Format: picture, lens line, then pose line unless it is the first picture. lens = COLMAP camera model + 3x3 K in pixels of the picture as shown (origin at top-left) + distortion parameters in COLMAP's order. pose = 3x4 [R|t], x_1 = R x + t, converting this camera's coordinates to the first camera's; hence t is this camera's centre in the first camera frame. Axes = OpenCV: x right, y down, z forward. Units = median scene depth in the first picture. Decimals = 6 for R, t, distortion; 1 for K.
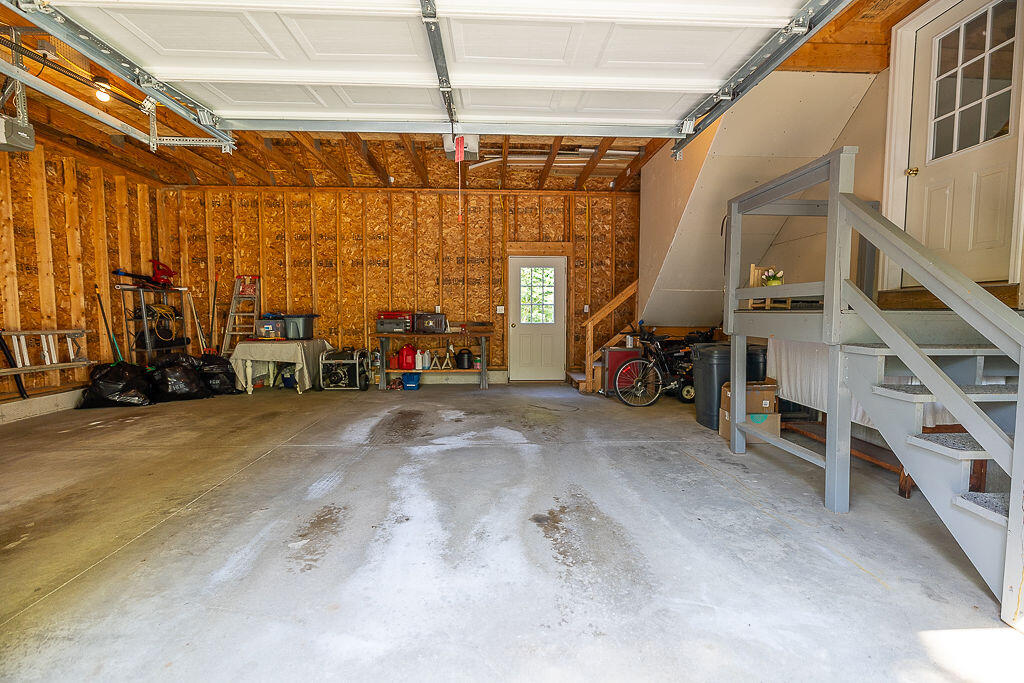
lens RADIAL K [[461.6, 0, 513.7], [0, 461.6, 341.9], [0, 0, 1]] dist [0.001051, 0.000288]
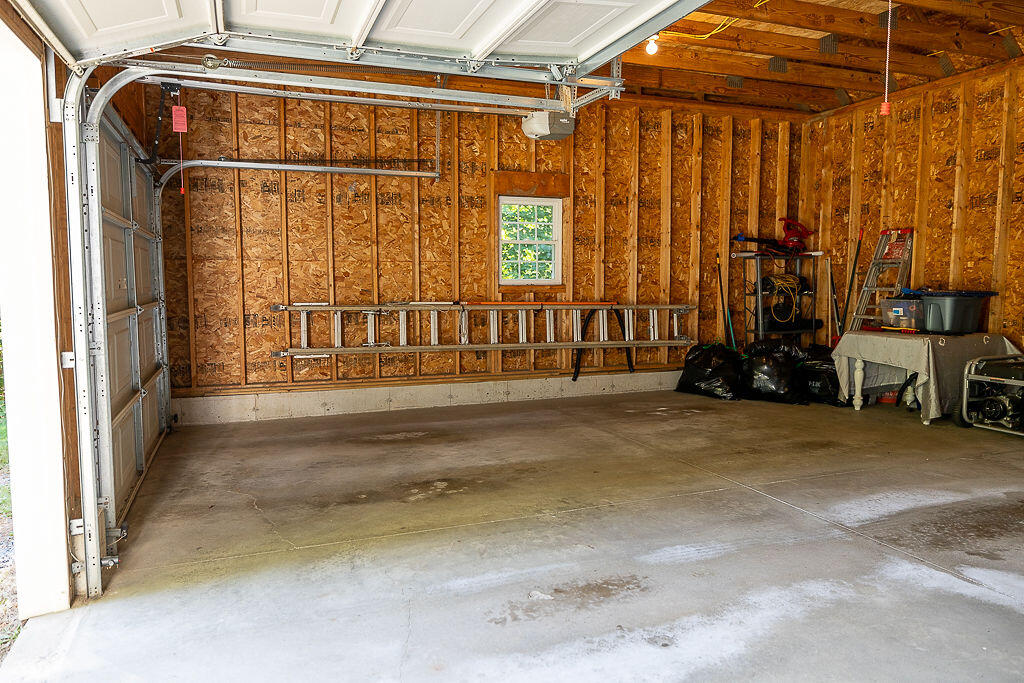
lens RADIAL K [[703.6, 0, 510.3], [0, 703.6, 339.5], [0, 0, 1]] dist [-0.002847, 0.000823]
pose [[0.307146, 0.084213, -0.947929, 0.262279], [-0.058195, 0.995875, 0.069617, -0.034157], [0.949881, 0.033782, 0.310780, 0.236182]]
